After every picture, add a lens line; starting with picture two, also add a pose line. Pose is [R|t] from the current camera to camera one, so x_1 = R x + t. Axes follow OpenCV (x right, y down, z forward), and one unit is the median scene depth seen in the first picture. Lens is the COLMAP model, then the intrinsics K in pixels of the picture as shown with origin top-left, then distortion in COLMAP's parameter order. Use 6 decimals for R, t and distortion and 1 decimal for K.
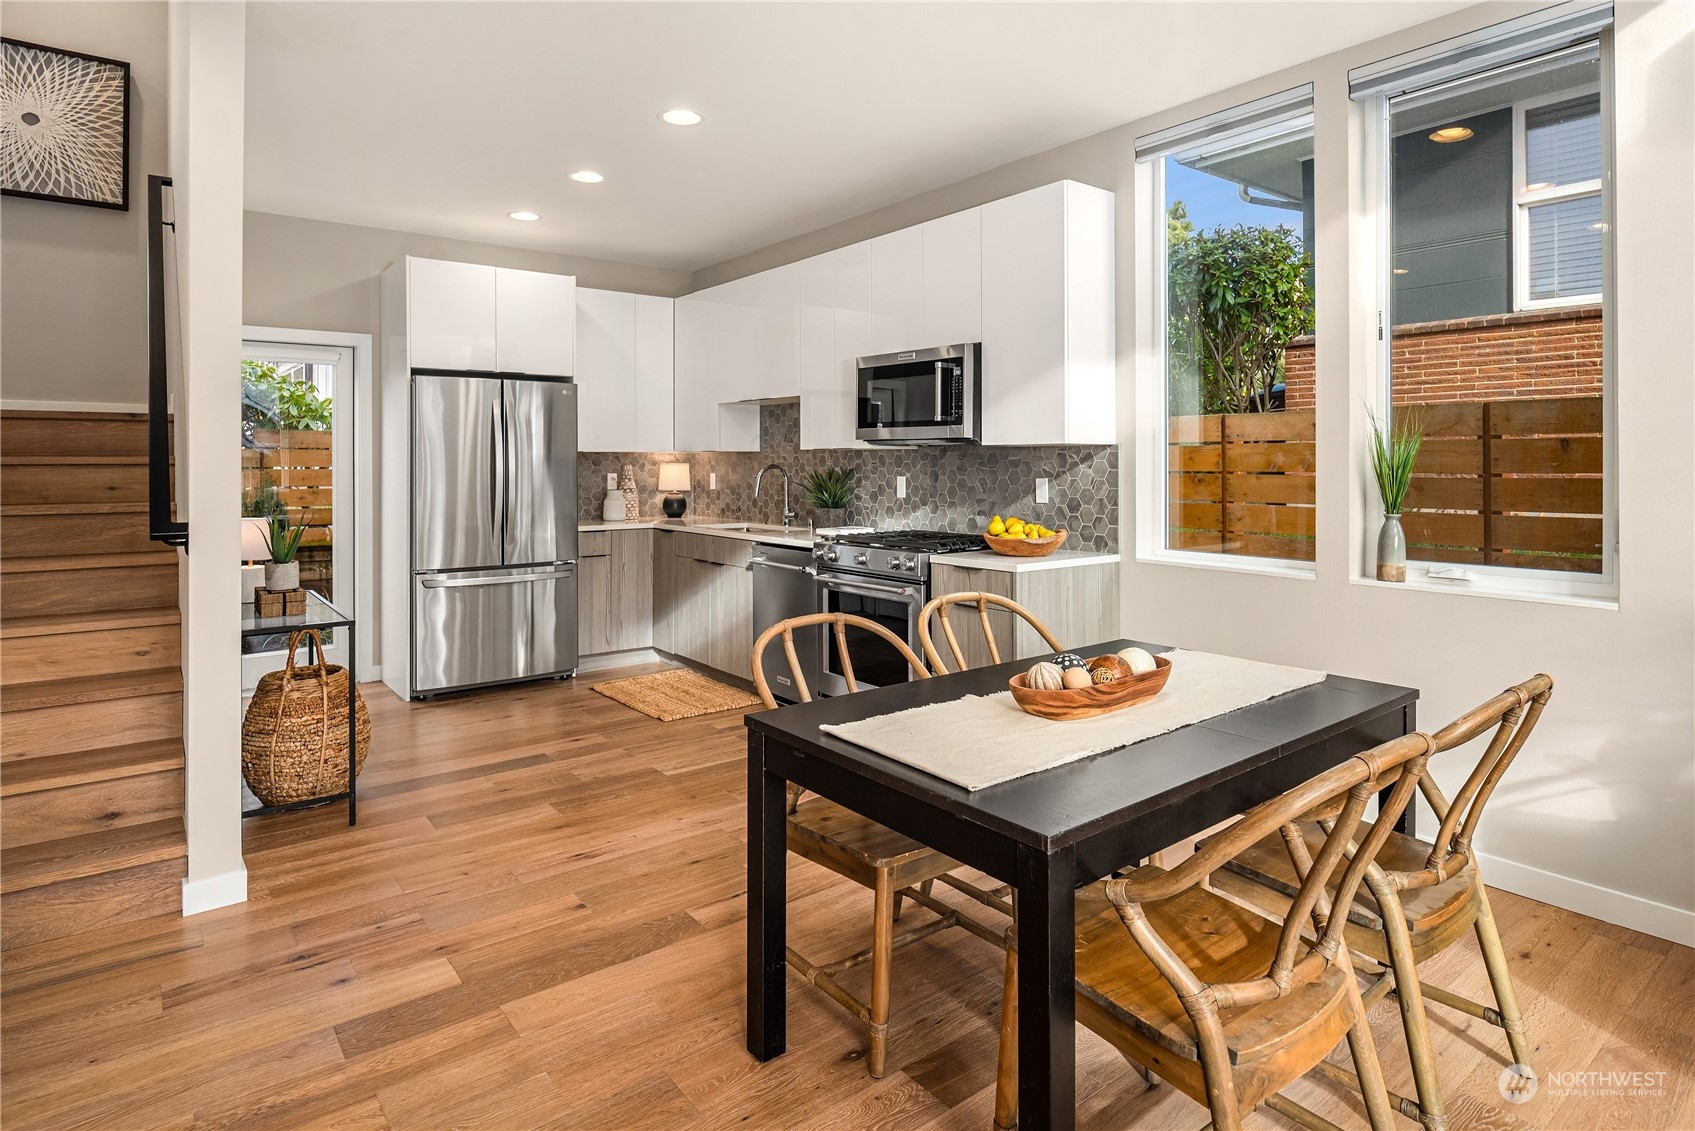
lens RADIAL K [[927.8, 0, 840.1], [0, 927.8, 465.2], [0, 0, 1]] dist [-0.002604, 0.000688]
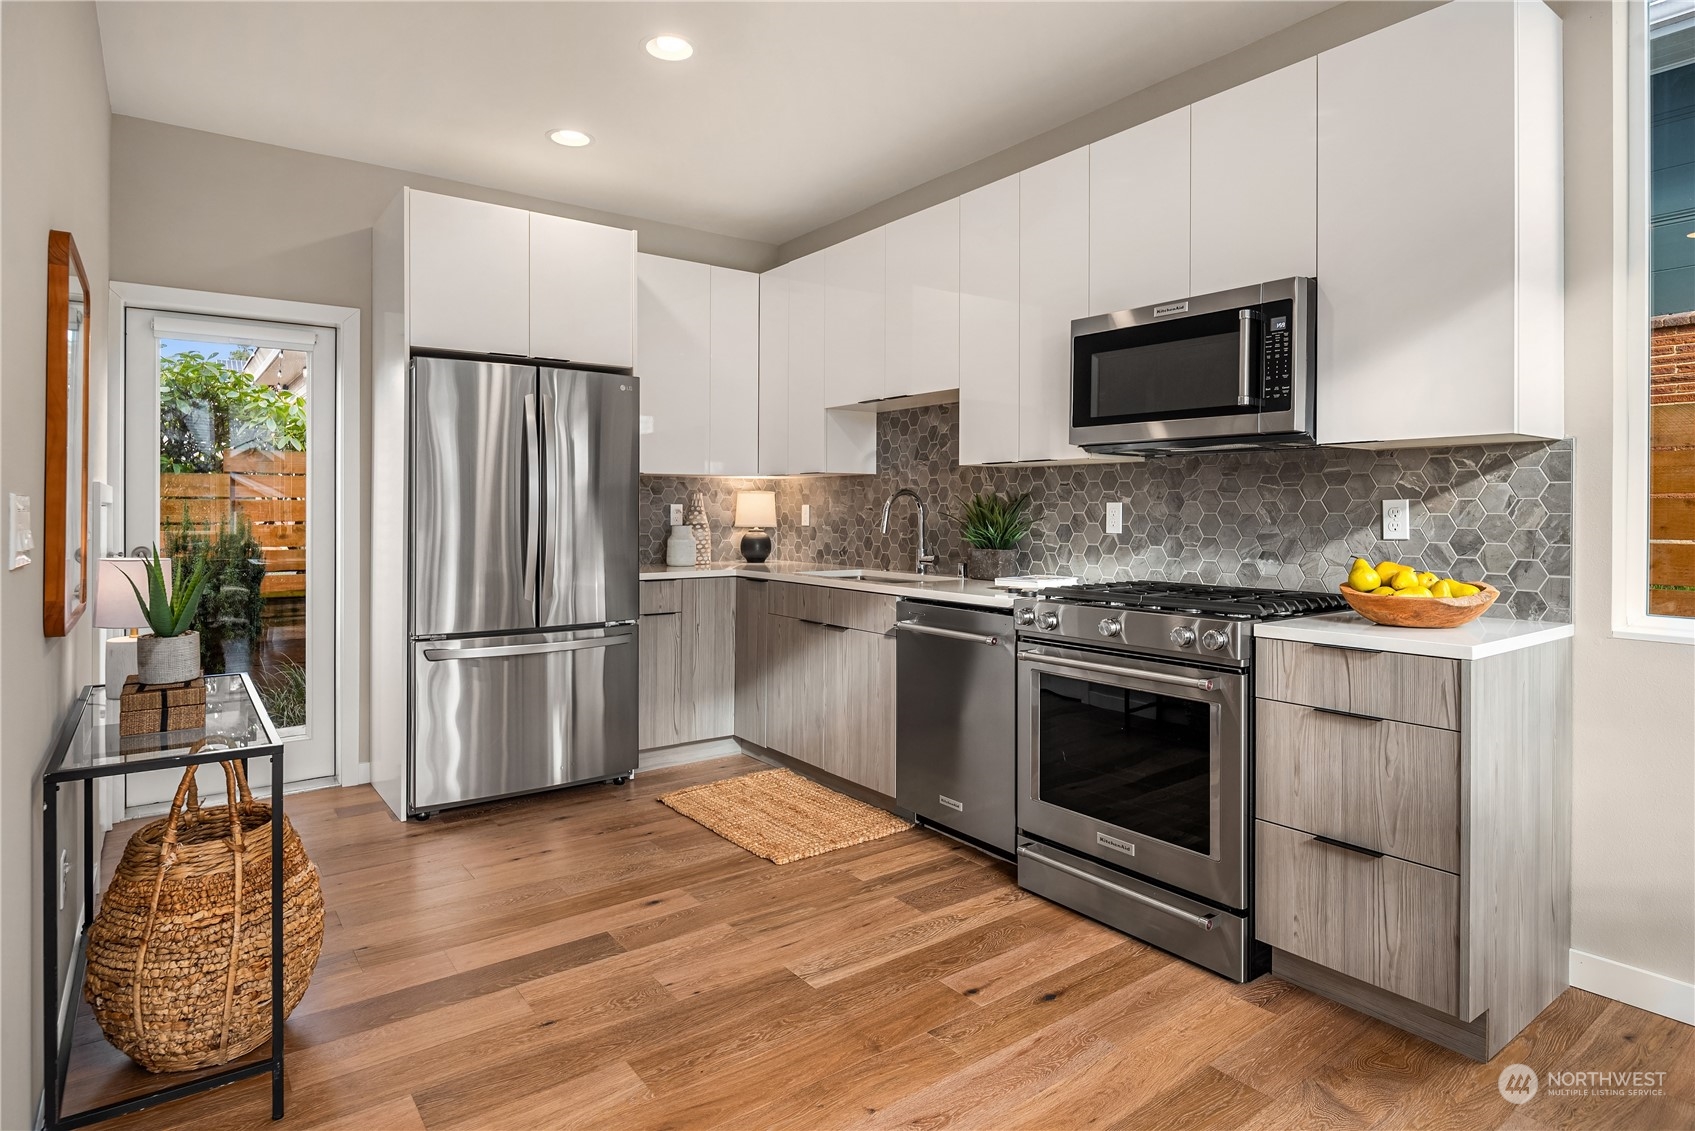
lens RADIAL K [[927.8, 0, 827.7], [0, 927.8, 501.5], [0, 0, 1]] dist [-0.002604, 0.000688]
pose [[0.999524, 0.000063, -0.030835, -0.115053], [-0.000388, 0.999944, -0.010531, 0.017229], [0.030832, 0.010537, 0.999469, 0.283491]]
